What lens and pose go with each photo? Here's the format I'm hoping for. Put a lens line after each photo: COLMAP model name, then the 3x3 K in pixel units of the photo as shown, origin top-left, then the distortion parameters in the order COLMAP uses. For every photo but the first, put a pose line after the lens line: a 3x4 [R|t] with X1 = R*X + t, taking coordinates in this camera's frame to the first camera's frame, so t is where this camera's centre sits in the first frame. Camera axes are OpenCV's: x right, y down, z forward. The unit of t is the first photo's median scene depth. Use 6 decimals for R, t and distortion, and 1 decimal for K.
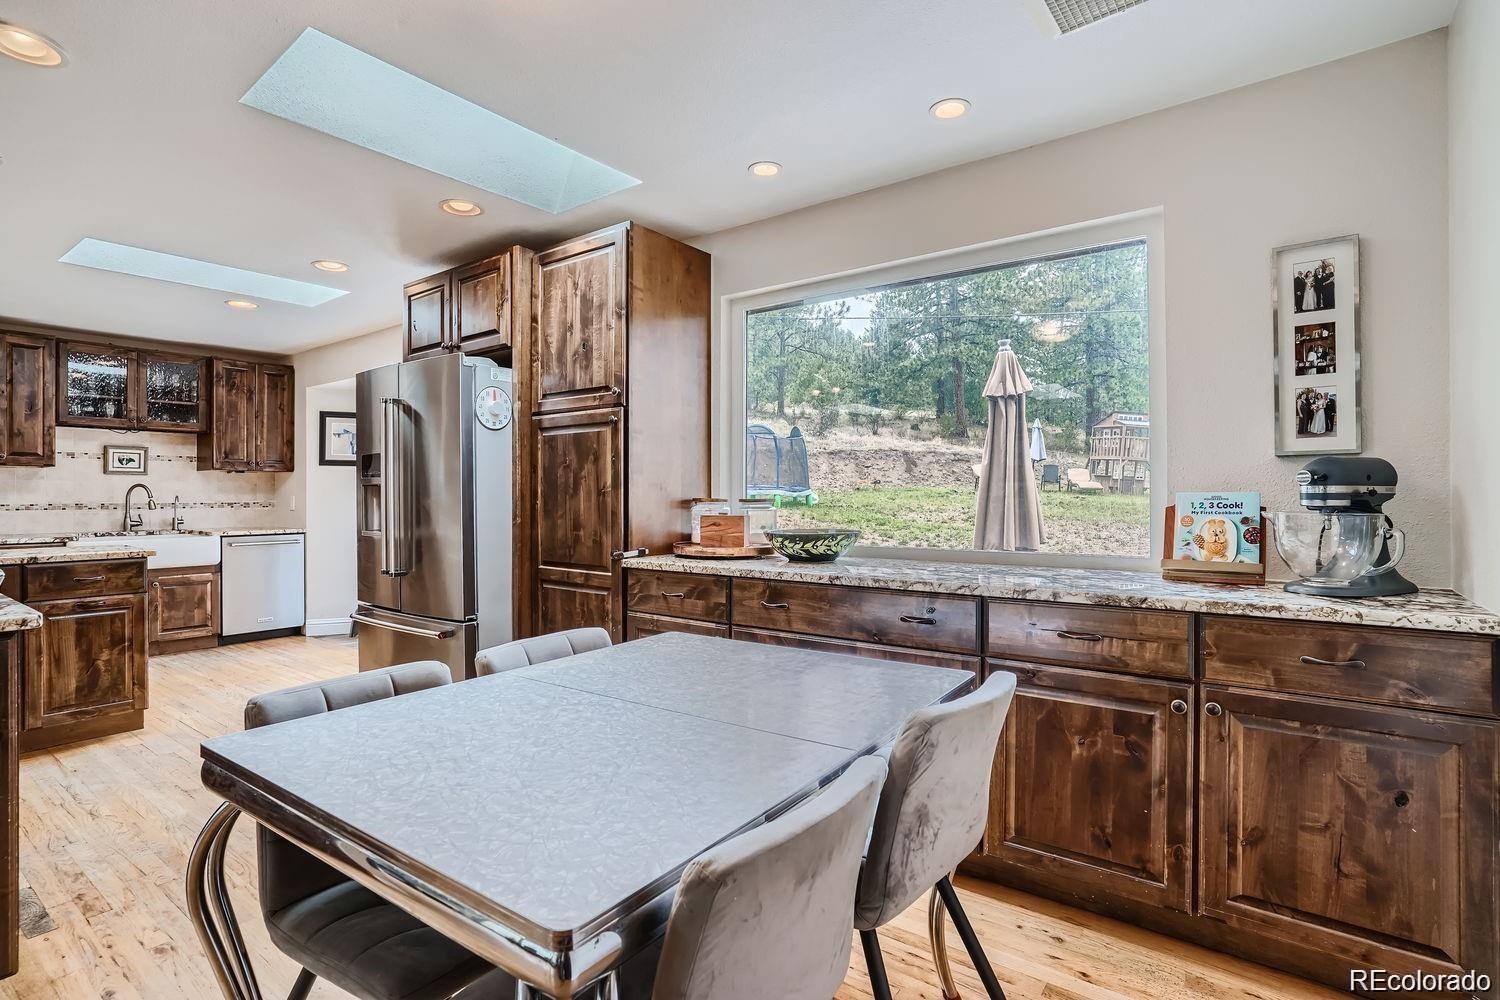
lens RADIAL K [[742.5, 0, 750.0], [0, 742.5, 500.0], [0, 0, 1]] dist [-0.060095, 0.027340]
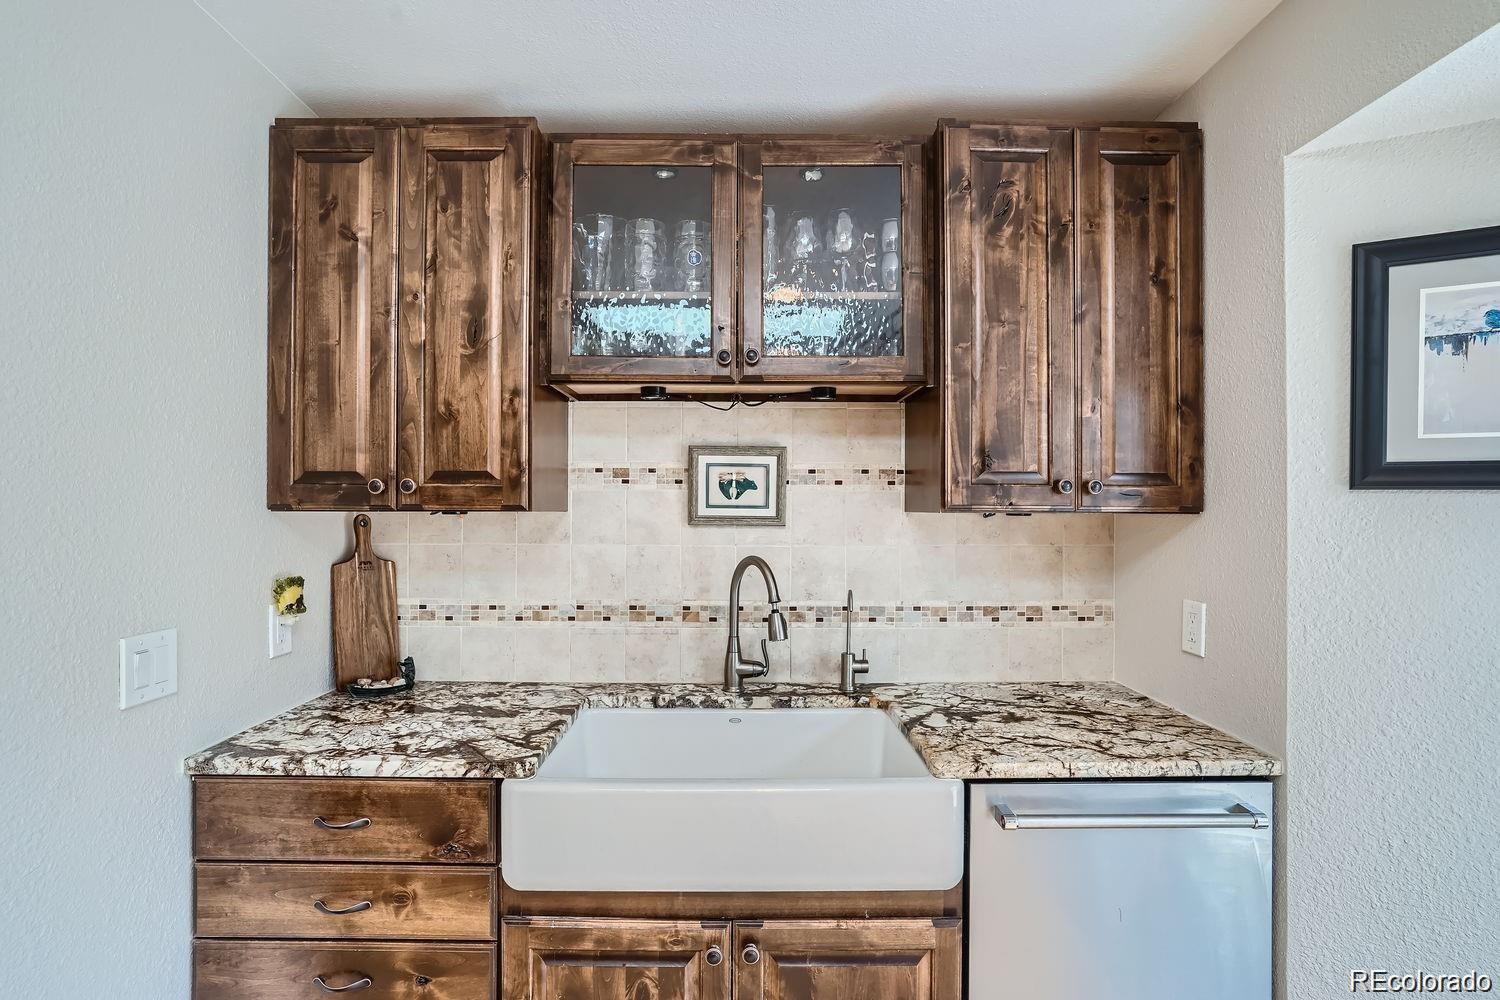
lens RADIAL K [[728.1, 0, 750.0], [0, 728.1, 500.0], [0, 0, 1]] dist [-0.025039, 0.012131]
pose [[0.612341, -0.003790, -0.790584, -0.642470], [-0.005739, 0.999941, -0.009239, -0.049770], [0.790573, 0.010195, 0.612283, 0.873909]]
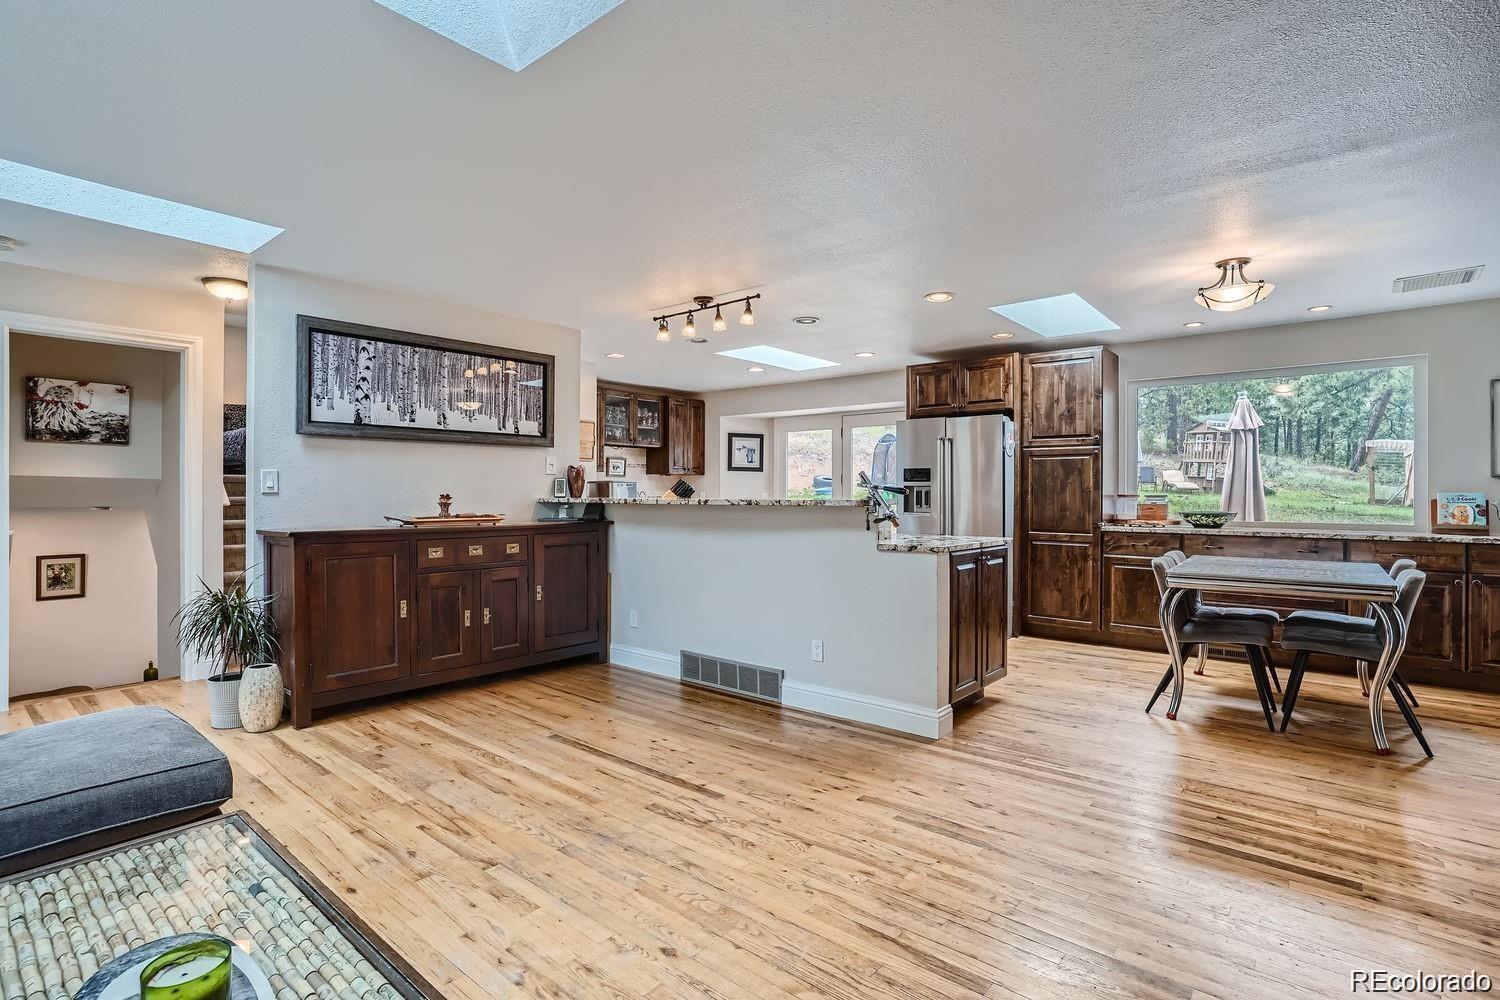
lens RADIAL K [[728.1, 0, 750.0], [0, 728.1, 500.0], [0, 0, 1]] dist [-0.025039, 0.012131]
pose [[0.998616, 0.005604, -0.052297, -0.572638], [-0.005411, 0.999978, 0.003823, 0.005676], [0.052317, -0.003535, 0.998624, -0.524796]]
